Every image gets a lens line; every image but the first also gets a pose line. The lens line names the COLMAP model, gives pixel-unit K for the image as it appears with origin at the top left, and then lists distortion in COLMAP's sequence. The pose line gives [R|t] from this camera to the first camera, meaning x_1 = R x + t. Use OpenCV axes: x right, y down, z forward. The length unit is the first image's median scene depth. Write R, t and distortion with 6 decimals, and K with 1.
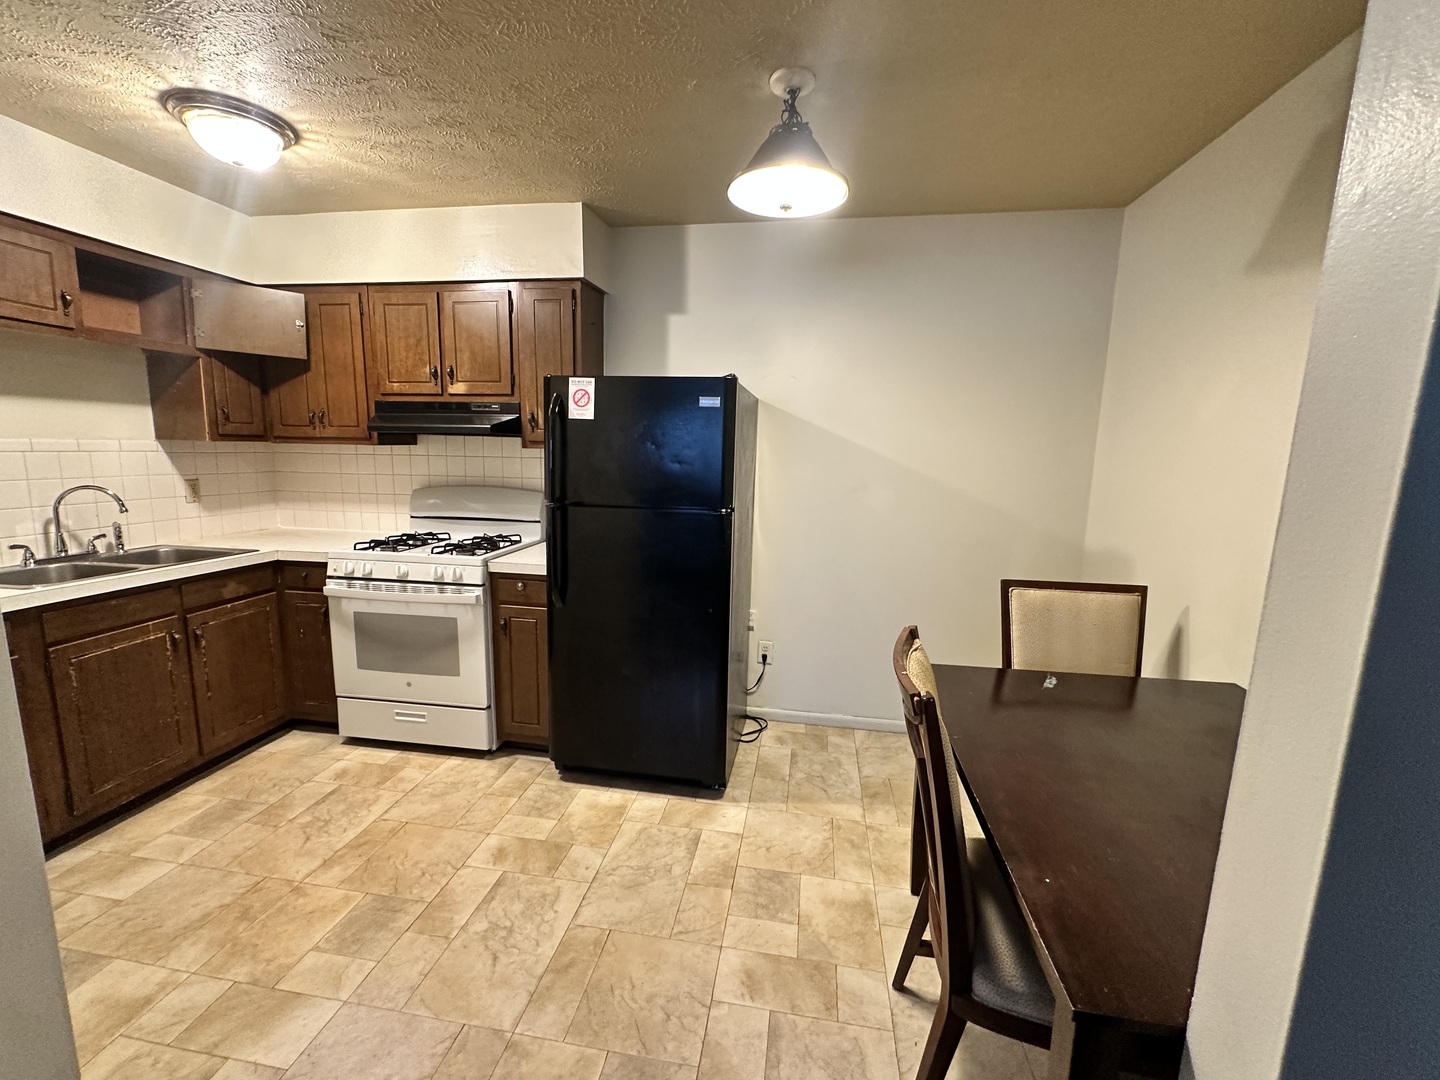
lens RADIAL K [[582.6, 0, 720.7], [0, 582.6, 538.5], [0, 0, 1]] dist [-0.000533, 0.000094]
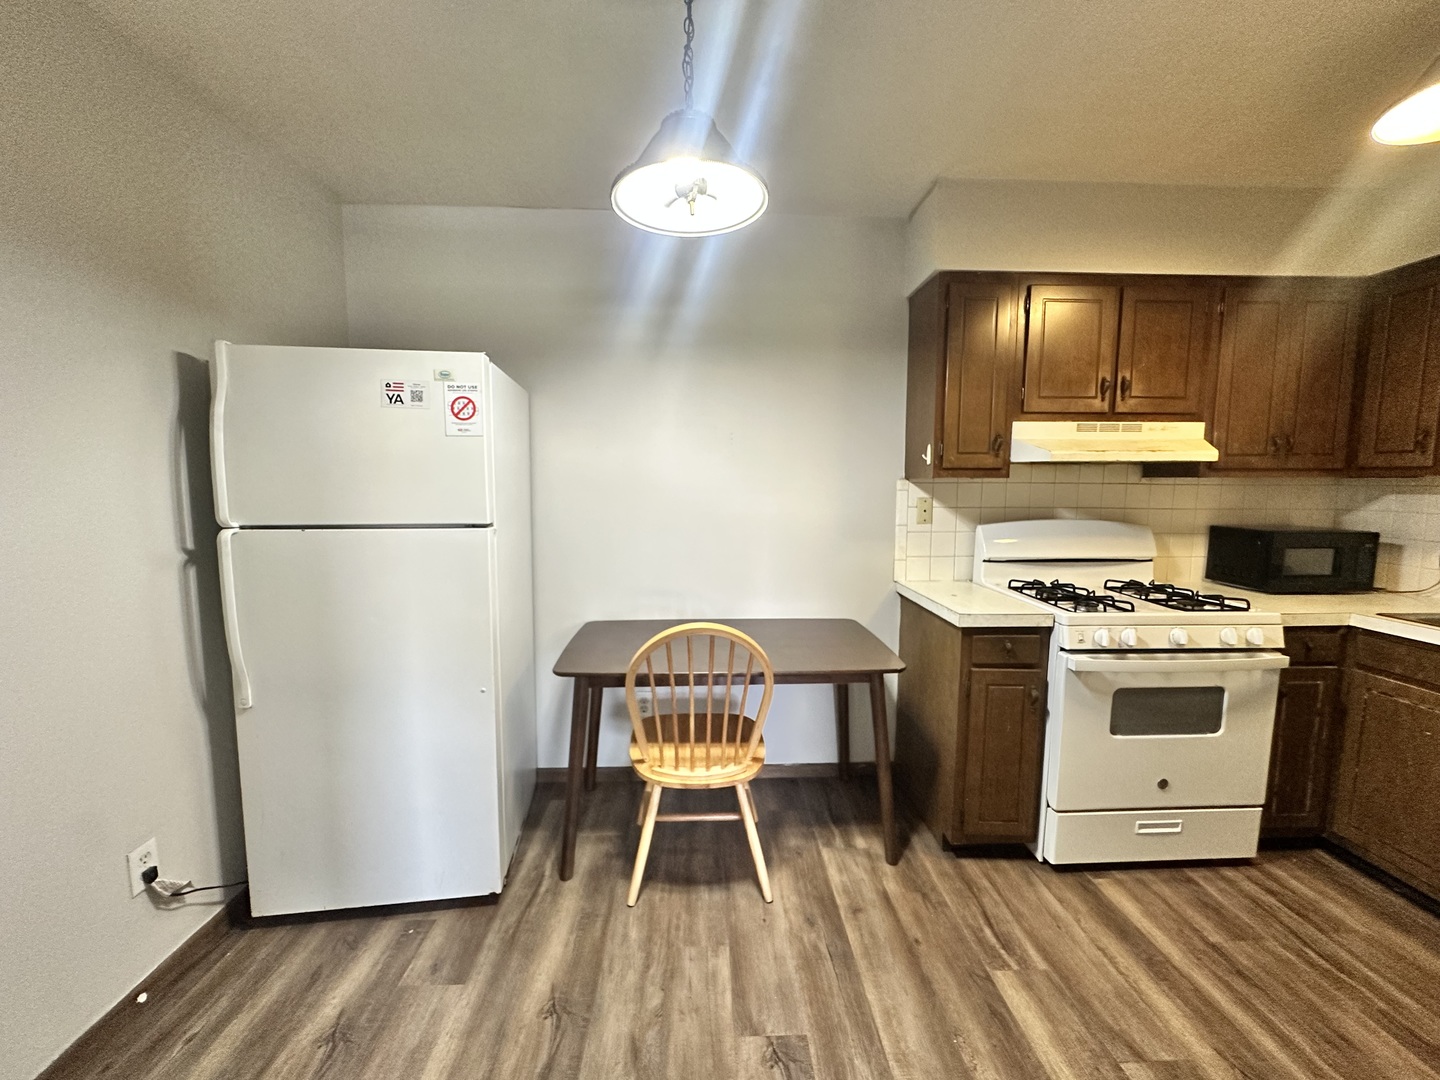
lens RADIAL K [[582.6, 0, 714.4], [0, 582.6, 532.9], [0, 0, 1]] dist [-0.000533, 0.000094]
pose [[0.978304, -0.038321, 0.203601, -1.248387], [0.047694, 0.998007, -0.041329, -0.071567], [-0.201611, 0.050143, 0.978181, 0.363378]]
